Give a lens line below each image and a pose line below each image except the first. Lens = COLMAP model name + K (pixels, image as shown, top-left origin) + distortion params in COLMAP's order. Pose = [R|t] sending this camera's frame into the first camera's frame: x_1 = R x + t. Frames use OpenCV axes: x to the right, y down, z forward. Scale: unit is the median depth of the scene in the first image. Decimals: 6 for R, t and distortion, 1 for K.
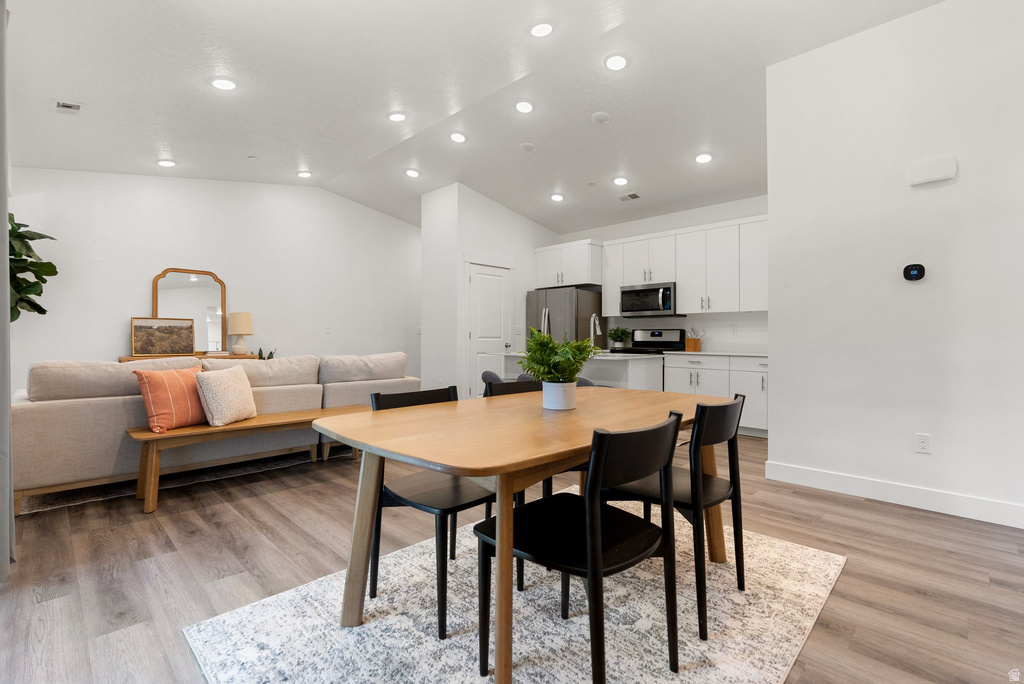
lens RADIAL K [[466.4, 0, 513.7], [0, 466.4, 340.0], [0, 0, 1]] dist [0.001770, 0.000702]
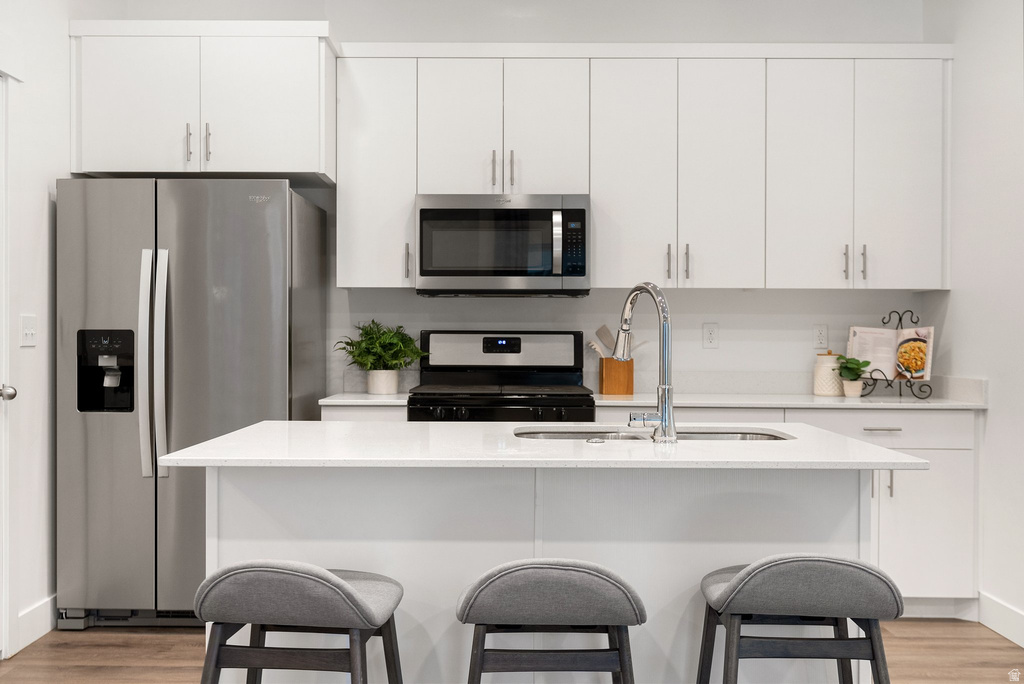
lens RADIAL K [[986.6, 0, 512.0], [0, 986.6, 342.0], [0, 0, 1]] dist [0.013300, 0.001600]
pose [[0.707824, -0.004228, 0.706376, -0.199785], [0.001662, 0.999989, 0.004320, -0.017928], [-0.706387, -0.001884, 0.707824, 0.489300]]
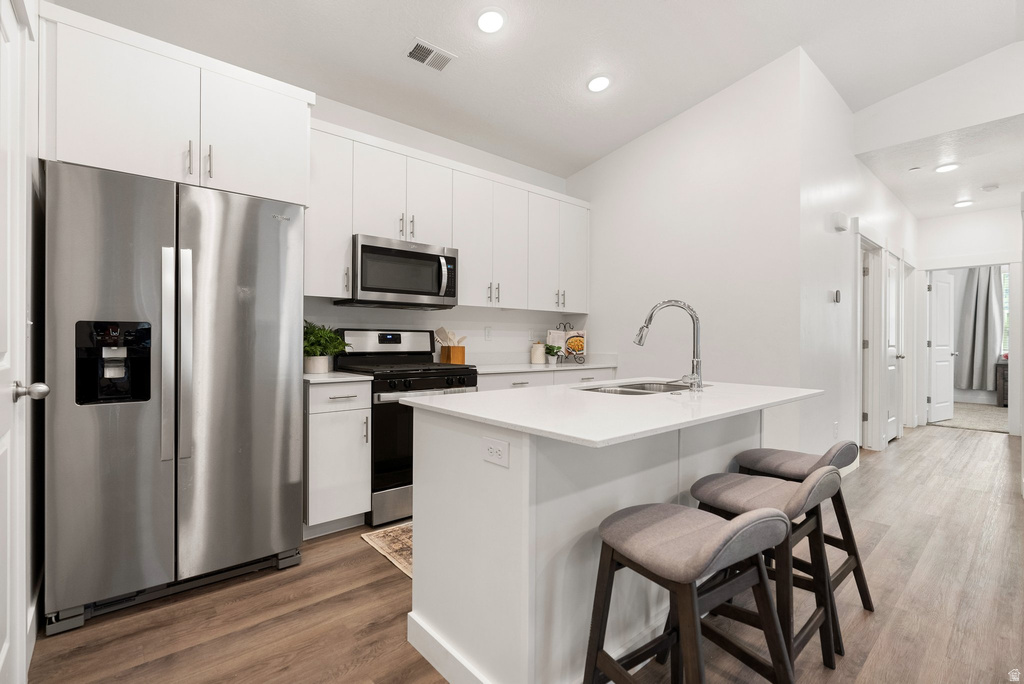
lens RADIAL K [[466.4, 0, 513.7], [0, 466.4, 340.0], [0, 0, 1]] dist [0.001770, 0.000702]
pose [[0.075411, -0.004613, 0.997142, -0.218699], [-0.001946, 0.999987, 0.004773, -0.013769], [-0.997151, -0.002300, 0.075401, 0.825632]]
